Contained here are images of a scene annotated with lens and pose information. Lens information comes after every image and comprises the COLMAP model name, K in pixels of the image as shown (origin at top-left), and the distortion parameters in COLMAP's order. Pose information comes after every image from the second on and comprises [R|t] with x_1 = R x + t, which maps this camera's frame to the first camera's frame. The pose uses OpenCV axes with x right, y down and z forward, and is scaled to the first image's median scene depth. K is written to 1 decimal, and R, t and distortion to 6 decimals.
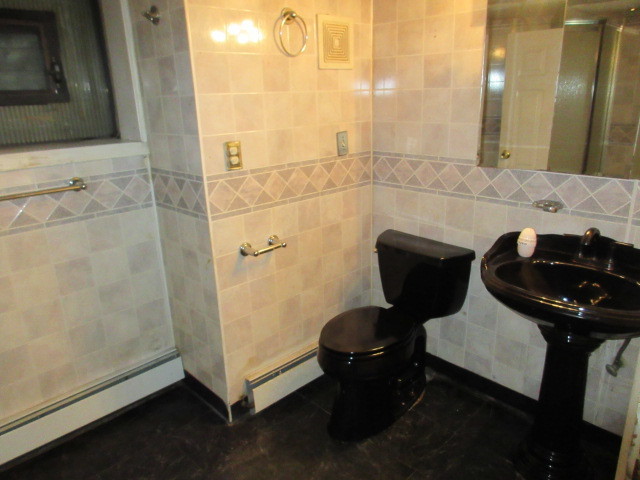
lens RADIAL K [[474.5, 0, 322.6], [0, 474.5, 238.8], [0, 0, 1]] dist [0.001686, -0.001108]
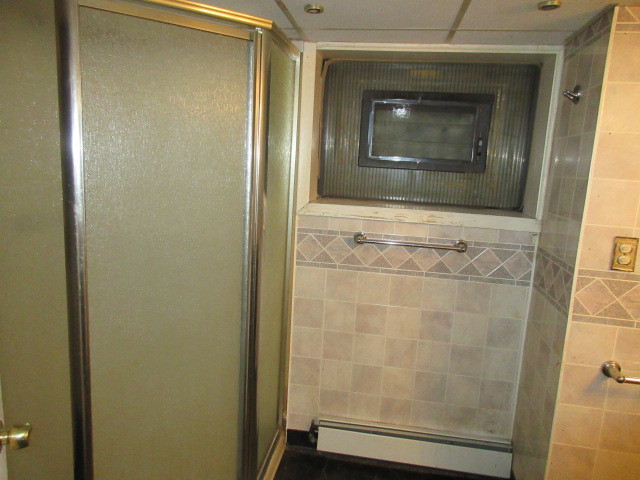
lens RADIAL K [[474.5, 0, 322.6], [0, 474.5, 238.8], [0, 0, 1]] dist [0.001686, -0.001108]
pose [[0.588199, 0.202700, -0.782901, 0.132949], [-0.313972, 0.949381, 0.009914, -0.041288], [0.745281, 0.239978, 0.622067, 0.088078]]
